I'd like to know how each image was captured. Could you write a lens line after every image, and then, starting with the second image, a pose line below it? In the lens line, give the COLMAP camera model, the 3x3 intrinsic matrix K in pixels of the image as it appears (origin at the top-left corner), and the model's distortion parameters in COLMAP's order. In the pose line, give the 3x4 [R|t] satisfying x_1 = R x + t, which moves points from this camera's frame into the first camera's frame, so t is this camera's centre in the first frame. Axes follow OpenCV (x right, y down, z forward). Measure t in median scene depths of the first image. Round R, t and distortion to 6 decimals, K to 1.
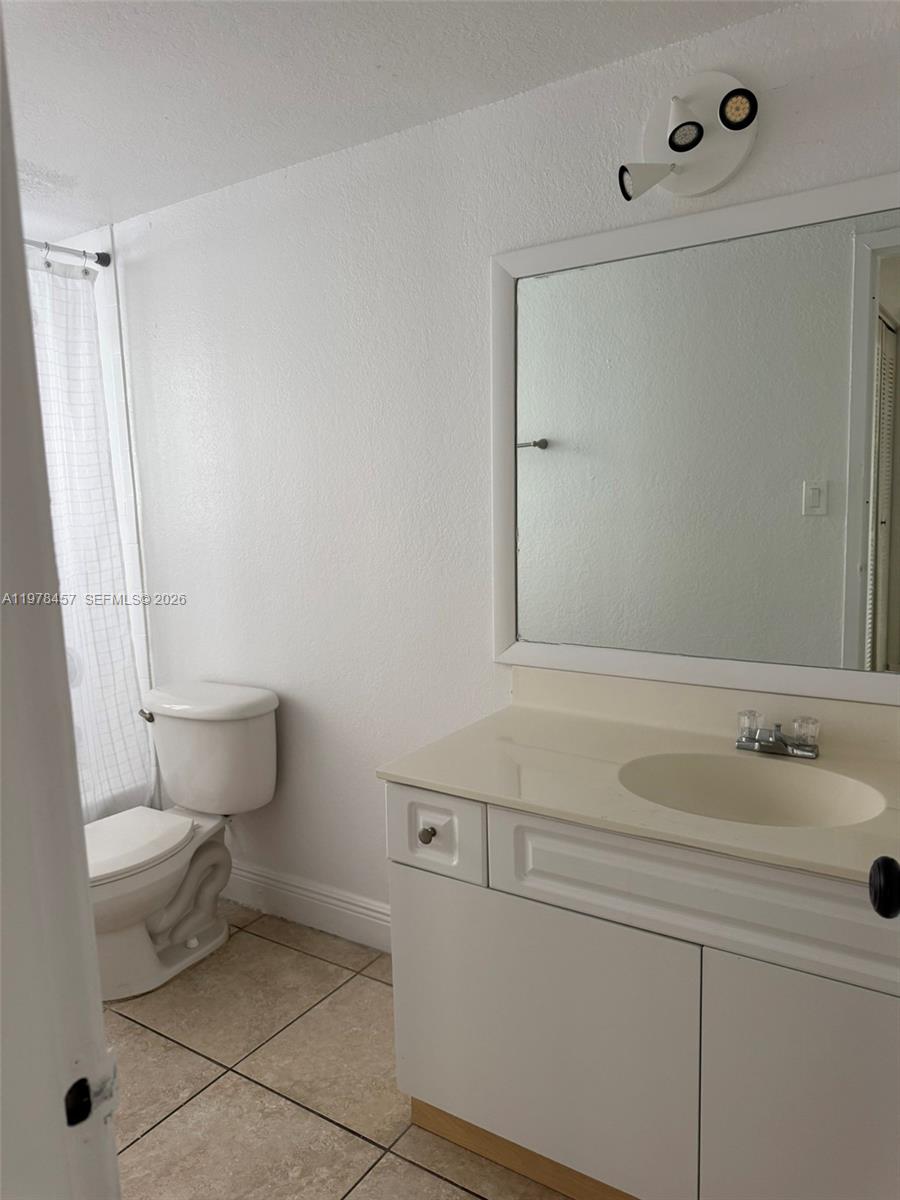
lens RADIAL K [[854.8, 0, 437.8], [0, 854.8, 613.6], [0, 0, 1]] dist [0.001528, -0.000959]
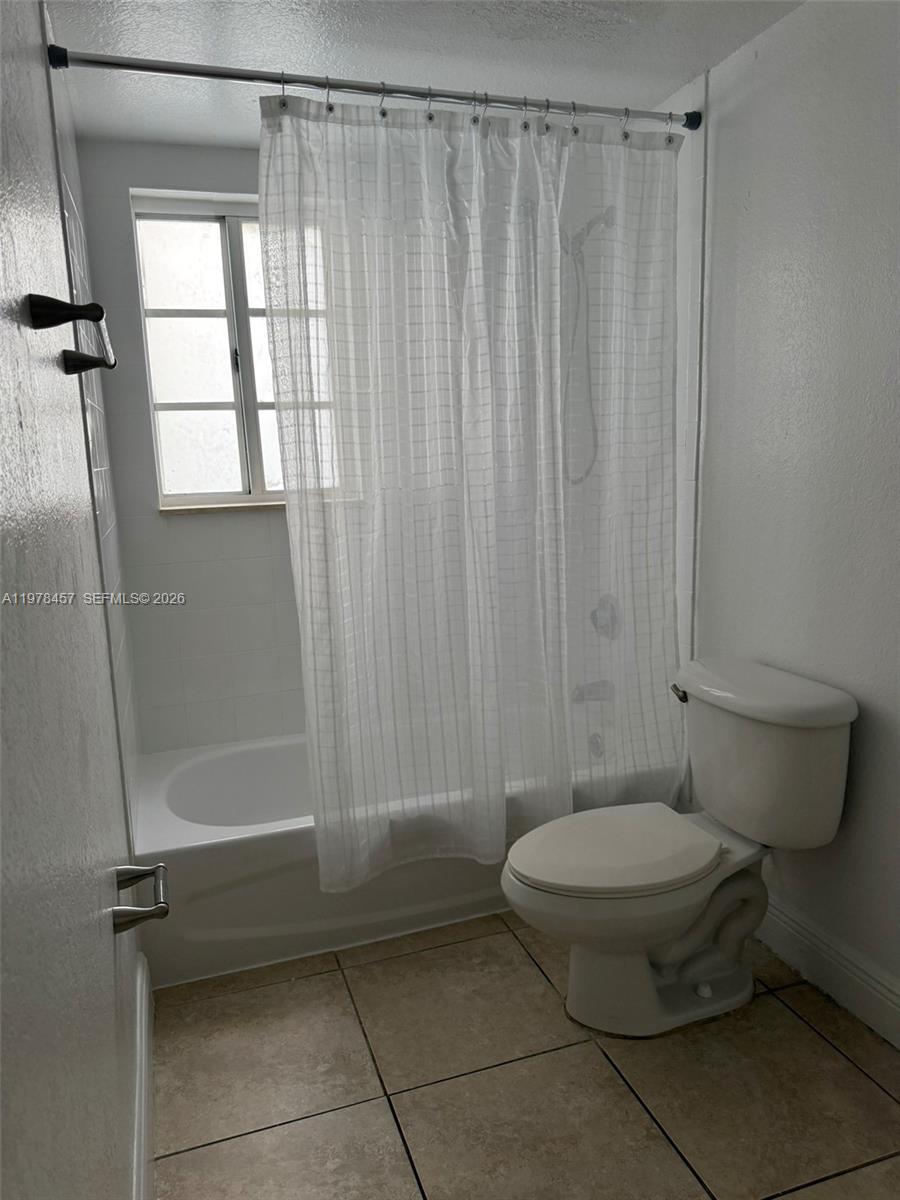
lens RADIAL K [[840.8, 0, 450.0], [0, 840.8, 600.0], [0, 0, 1]] dist [0.045017, -0.063038]
pose [[0.798751, 0.116011, -0.590371, -0.050829], [-0.089561, 0.993228, 0.074002, -0.007022], [0.594959, -0.006235, 0.803732, 0.216478]]
